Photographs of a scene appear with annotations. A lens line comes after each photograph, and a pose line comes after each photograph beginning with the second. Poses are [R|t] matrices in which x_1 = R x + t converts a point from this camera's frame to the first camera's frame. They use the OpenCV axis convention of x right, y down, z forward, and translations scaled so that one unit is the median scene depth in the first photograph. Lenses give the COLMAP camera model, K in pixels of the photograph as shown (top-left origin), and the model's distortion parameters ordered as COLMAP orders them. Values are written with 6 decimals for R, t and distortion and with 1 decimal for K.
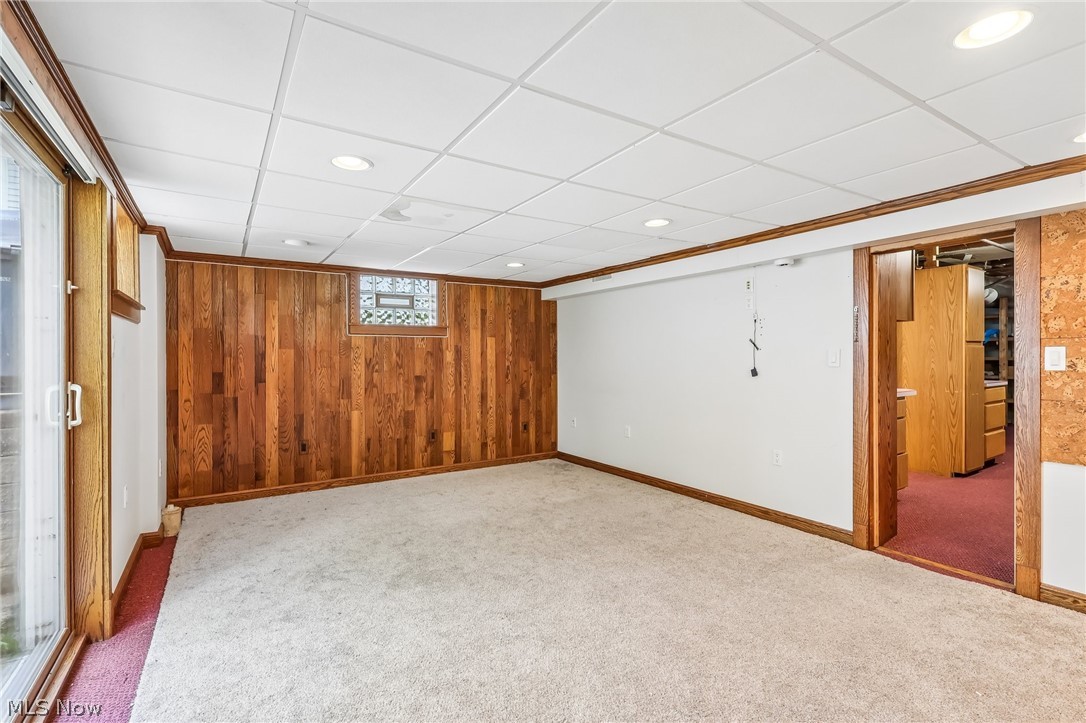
lens RADIAL K [[505.6, 0, 544.7], [0, 505.6, 359.5], [0, 0, 1]] dist [-0.002971, -0.001069]
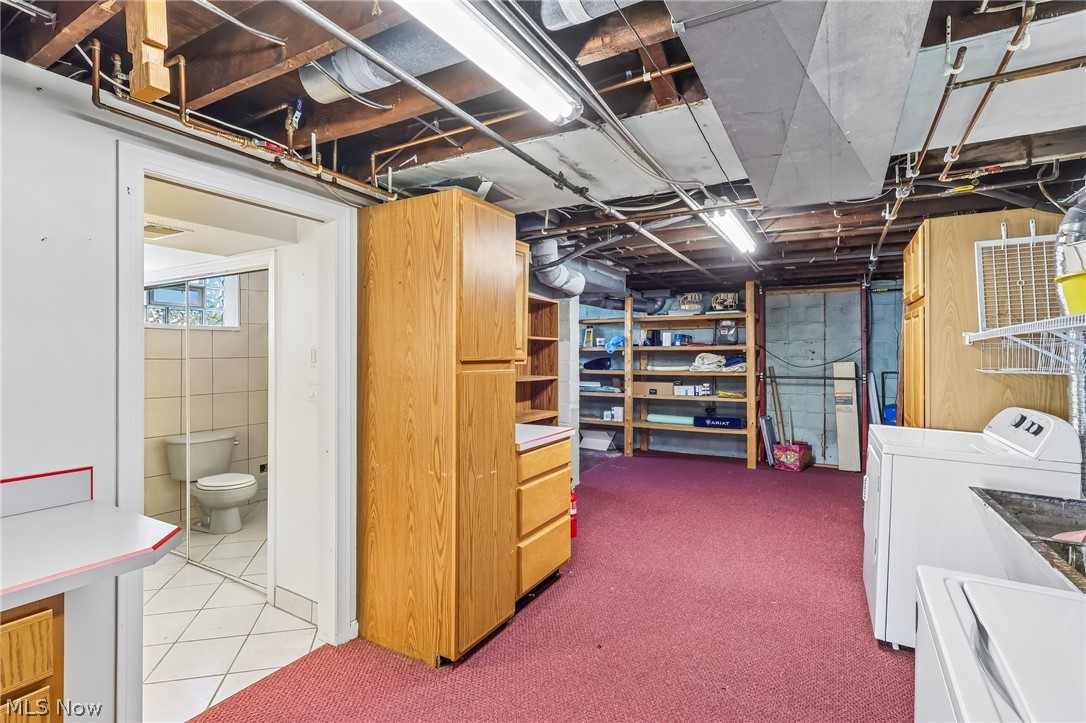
lens RADIAL K [[505.6, 0, 544.7], [0, 505.6, 359.5], [0, 0, 1]] dist [-0.002971, -0.001069]
pose [[0.884989, 0.001441, 0.465609, 0.682721], [-0.001967, 0.999998, 0.000643, -0.038027], [-0.465607, -0.001484, 0.884990, 0.559747]]
